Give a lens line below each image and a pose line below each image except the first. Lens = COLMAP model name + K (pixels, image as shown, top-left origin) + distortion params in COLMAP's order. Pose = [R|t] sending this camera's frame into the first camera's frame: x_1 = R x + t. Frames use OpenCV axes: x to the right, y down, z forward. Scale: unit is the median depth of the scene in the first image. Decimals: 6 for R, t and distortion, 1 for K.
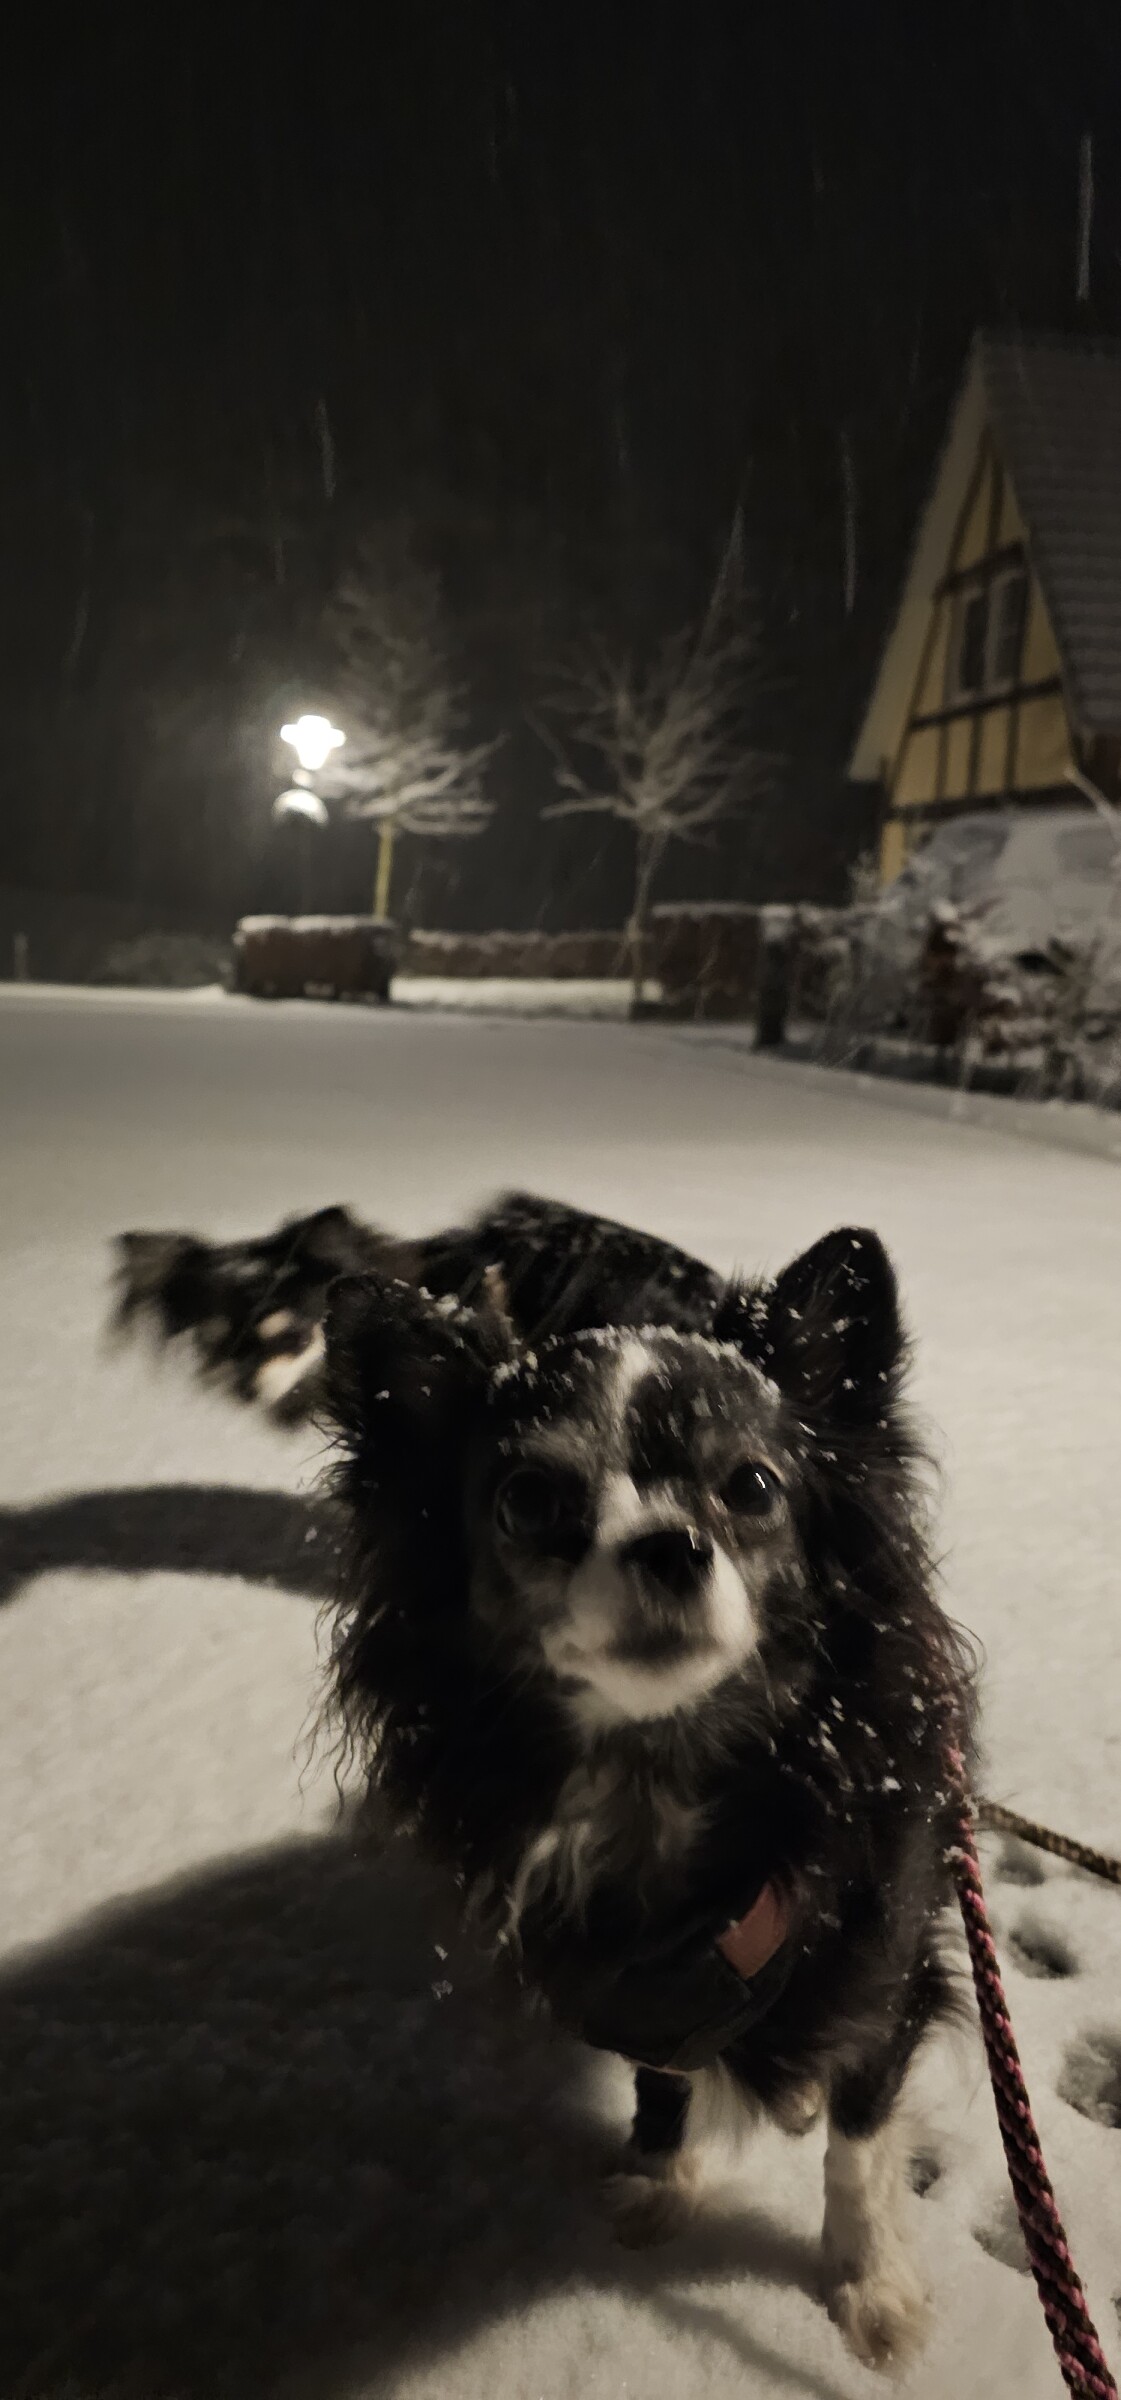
lens RADIAL K [[1399.5, 0, 560.5], [0, 1399.5, 1200.0], [0, 0, 1]] dist [0.249252, -0.000997]
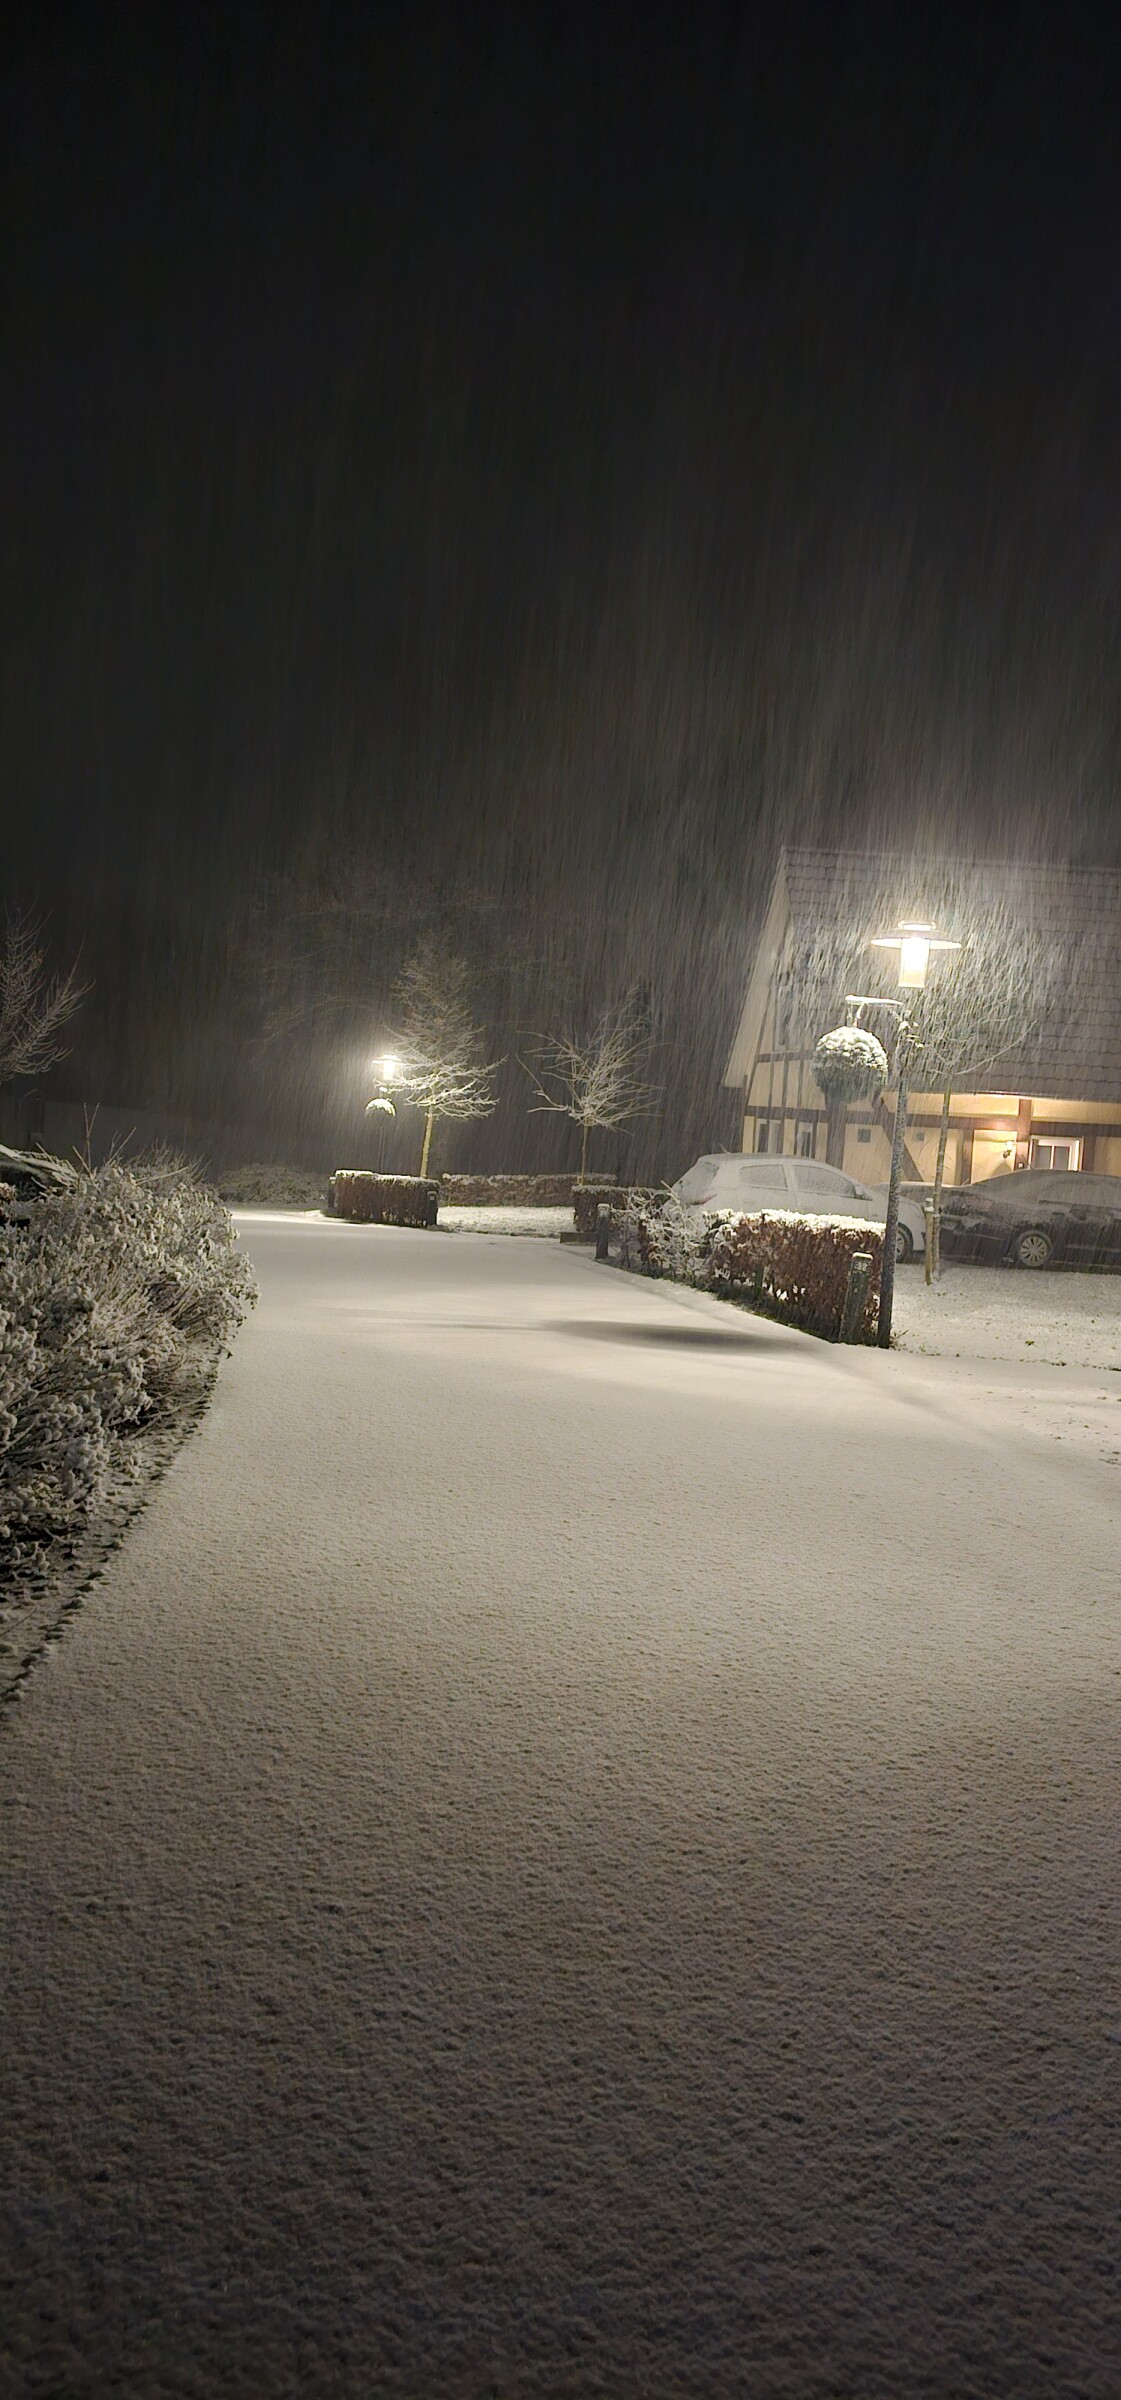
lens RADIAL K [[1399.5, 0, 560.5], [0, 1399.5, 1200.0], [0, 0, 1]] dist [0.249252, -0.000997]
pose [[0.999927, 0.011949, -0.001818, 0.027600], [-0.012086, 0.990517, -0.136858, 0.048853], [0.000166, 0.136870, 0.990589, -0.548496]]
